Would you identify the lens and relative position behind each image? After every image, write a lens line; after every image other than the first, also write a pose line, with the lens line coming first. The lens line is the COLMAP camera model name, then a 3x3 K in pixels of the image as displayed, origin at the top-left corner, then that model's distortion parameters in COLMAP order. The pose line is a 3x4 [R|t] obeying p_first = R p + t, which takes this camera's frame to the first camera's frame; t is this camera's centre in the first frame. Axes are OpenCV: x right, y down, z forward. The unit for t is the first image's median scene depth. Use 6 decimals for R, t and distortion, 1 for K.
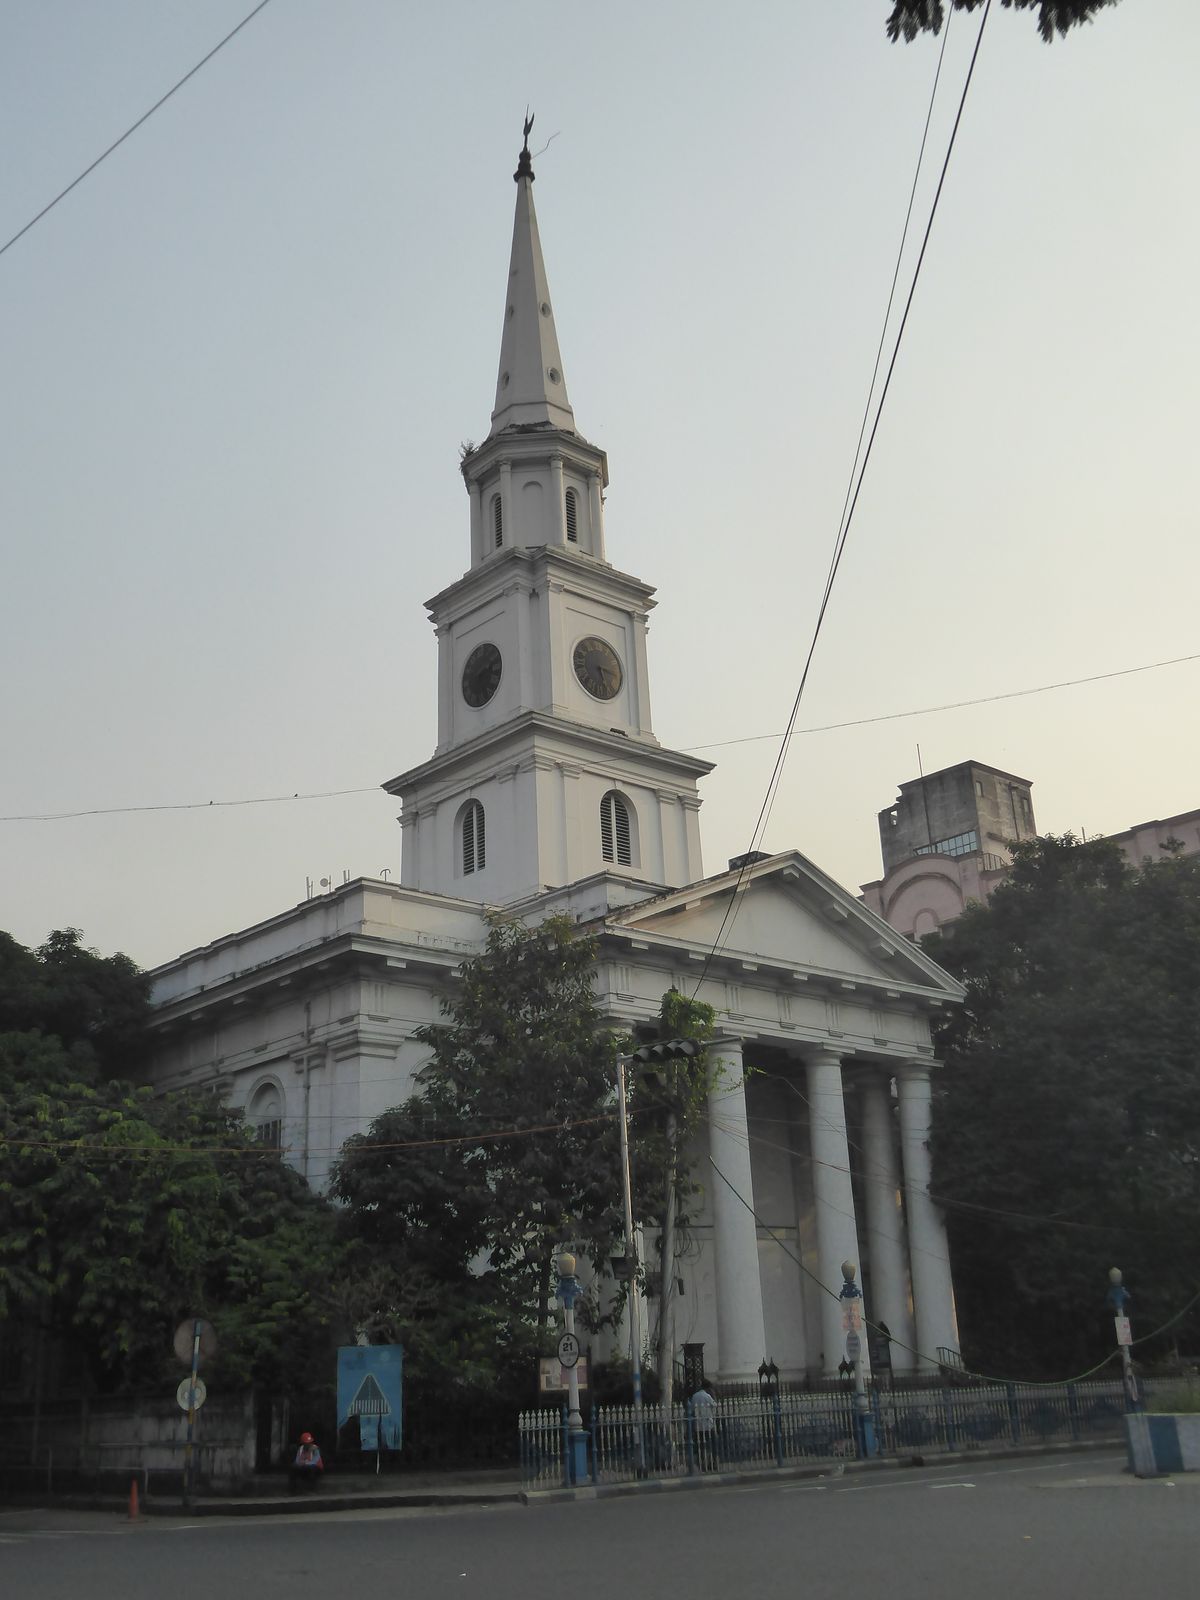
lens RADIAL K [[1656.3, 0, 600.1], [0, 1656.3, 795.4], [0, 0, 1]] dist [0.074809, 0.000000]
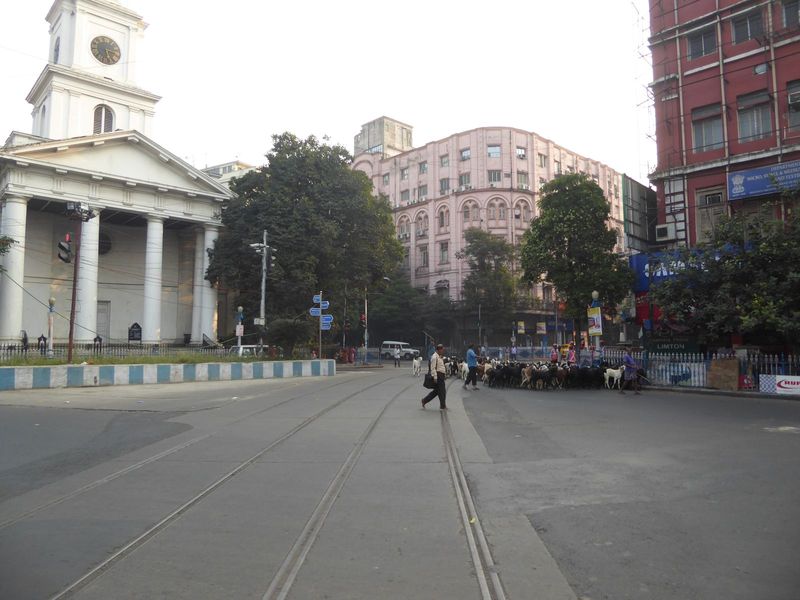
lens RADIAL K [[565.1, 0, 401.3], [0, 565.1, 299.8], [0, 0, 1]] dist [-0.045912, 0.015704]
pose [[0.998652, 0.050268, 0.012959, 0.450842], [-0.051902, 0.962048, 0.267900, 0.032060], [0.001000, -0.268211, 0.963360, 0.172579]]
